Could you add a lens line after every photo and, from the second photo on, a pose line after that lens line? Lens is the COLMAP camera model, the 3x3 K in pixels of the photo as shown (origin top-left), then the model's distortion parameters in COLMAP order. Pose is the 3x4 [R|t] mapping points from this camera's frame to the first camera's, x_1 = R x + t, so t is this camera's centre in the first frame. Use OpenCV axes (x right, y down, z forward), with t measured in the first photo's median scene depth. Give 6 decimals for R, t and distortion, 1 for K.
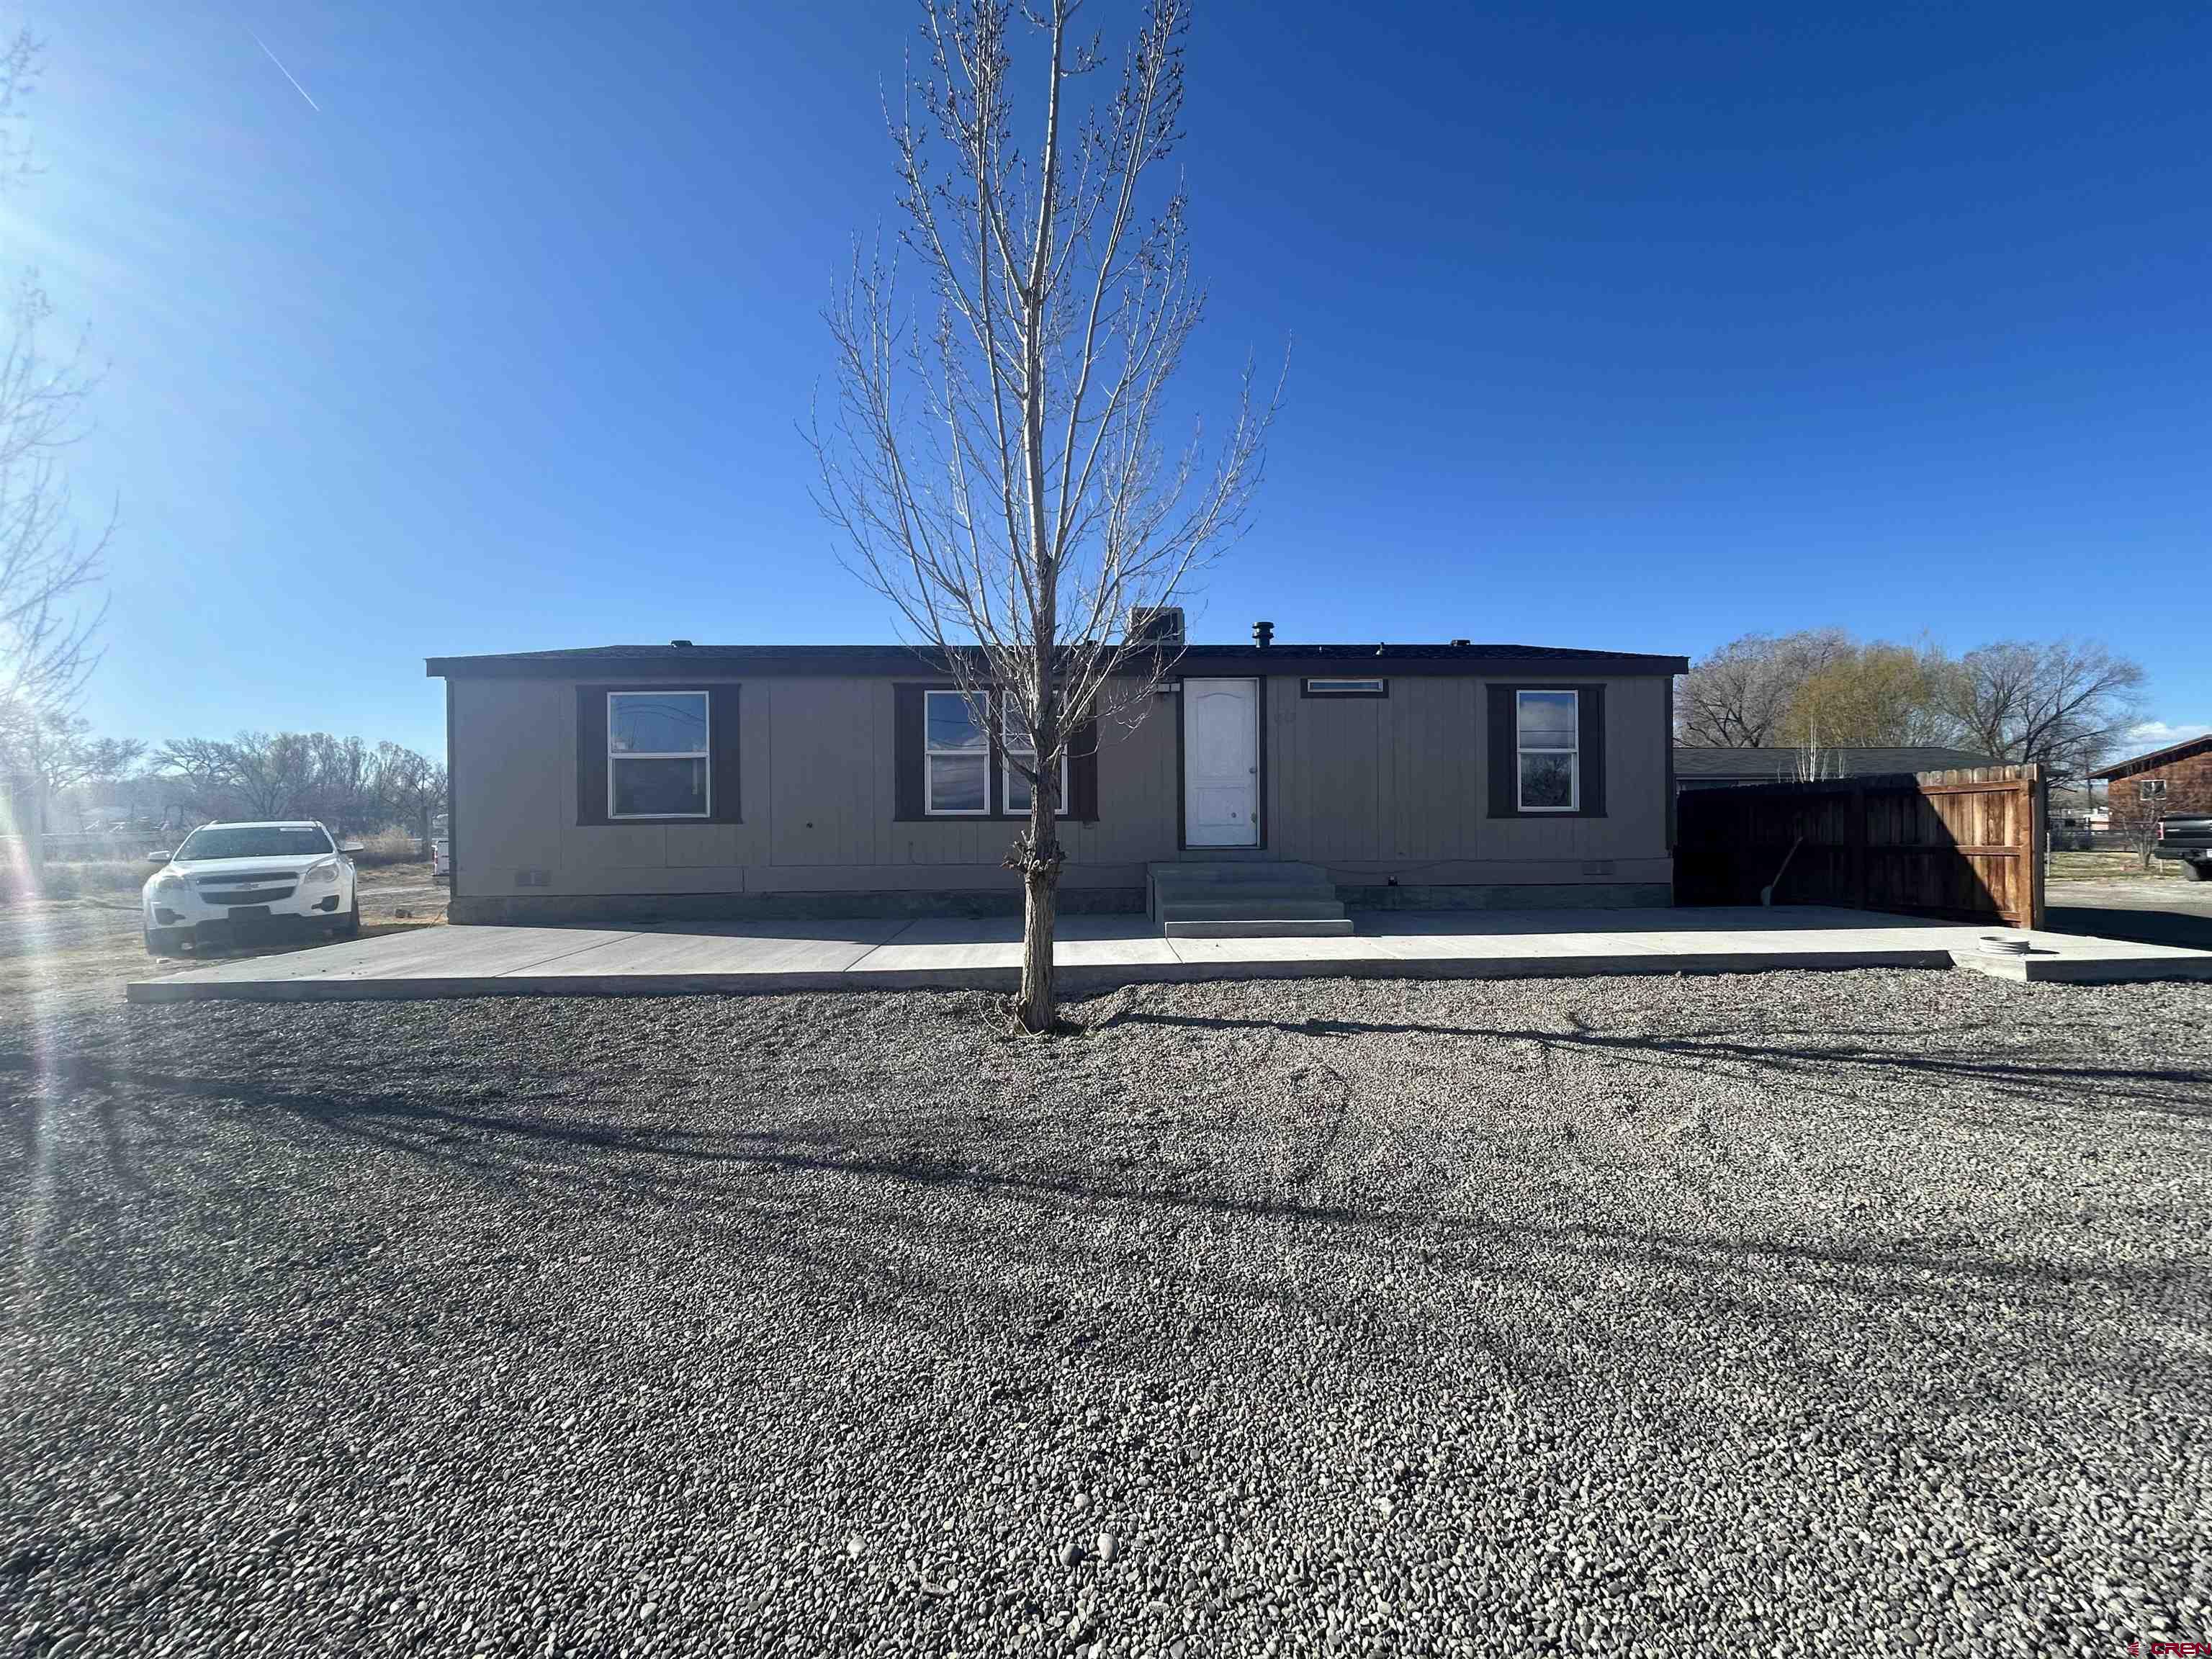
lens RADIAL K [[883.2, 0, 1107.9], [0, 883.2, 829.9], [0, 0, 1]] dist [0.002129, -0.000372]
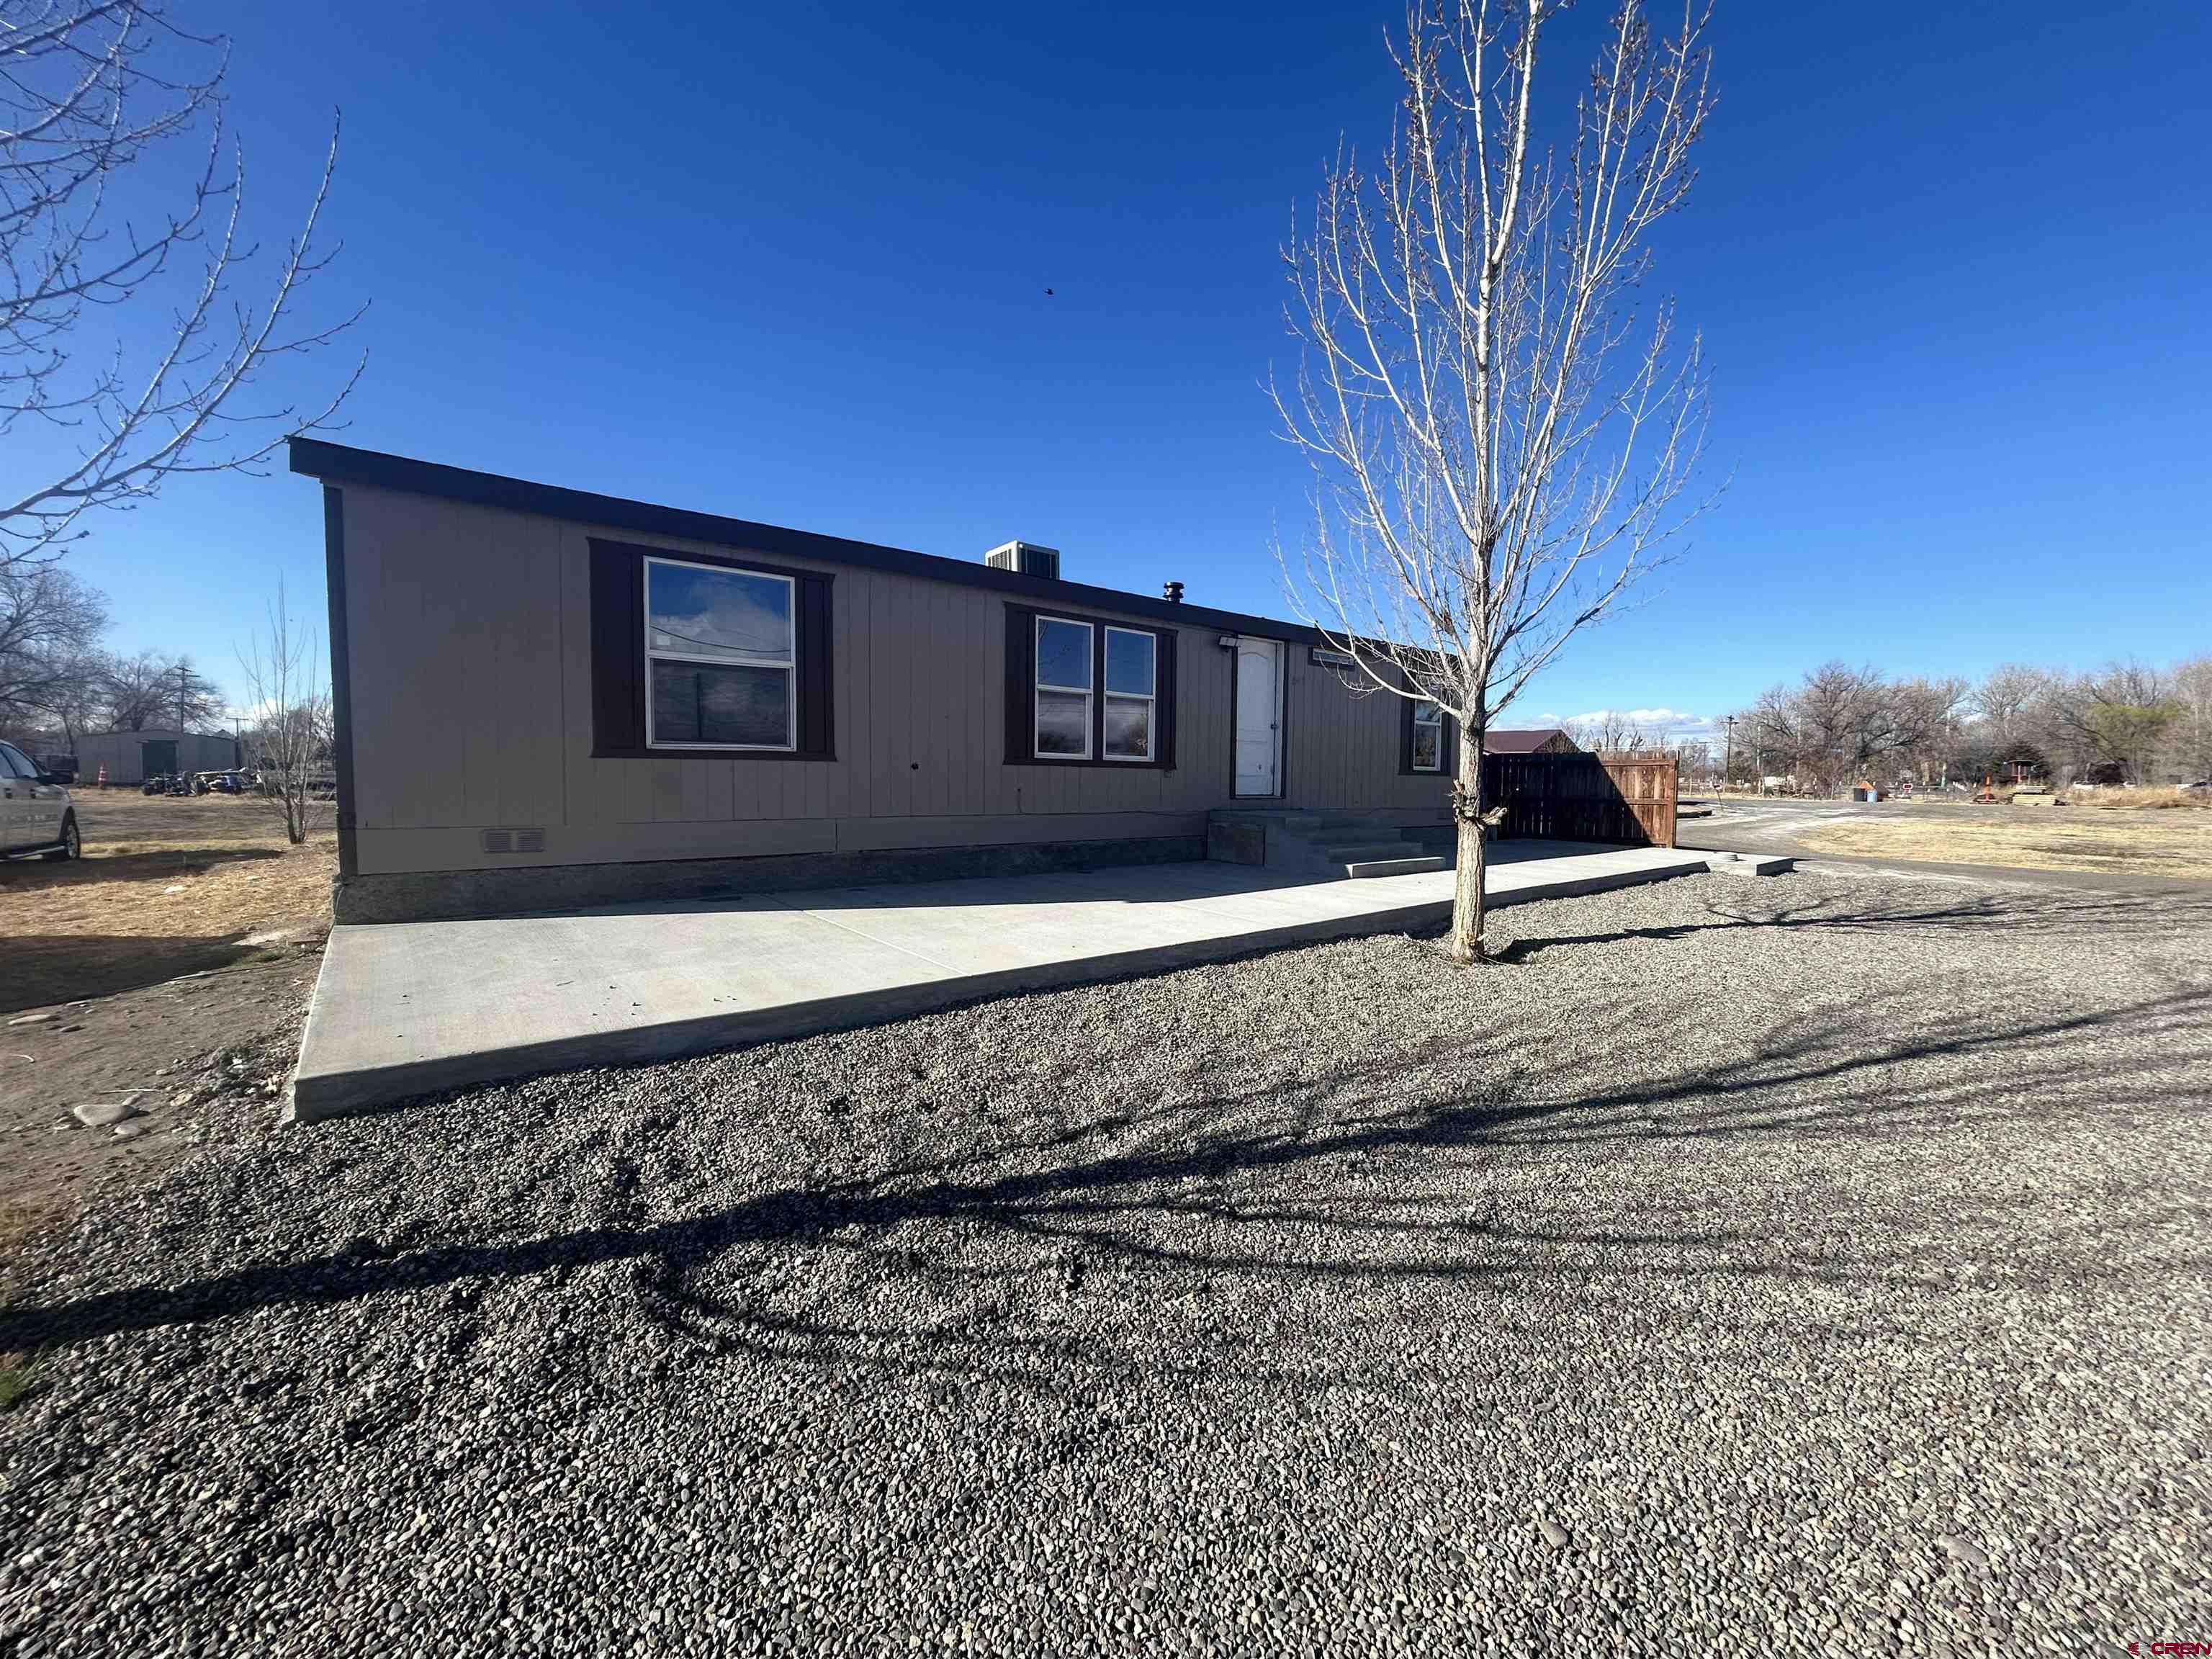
lens RADIAL K [[883.2, 0, 1107.9], [0, 883.2, 829.9], [0, 0, 1]] dist [0.002129, -0.000372]
pose [[0.797317, -0.016305, 0.603340, -0.691565], [-0.019064, 0.998456, 0.052177, 0.007815], [-0.603260, -0.053104, 0.795775, 0.254582]]
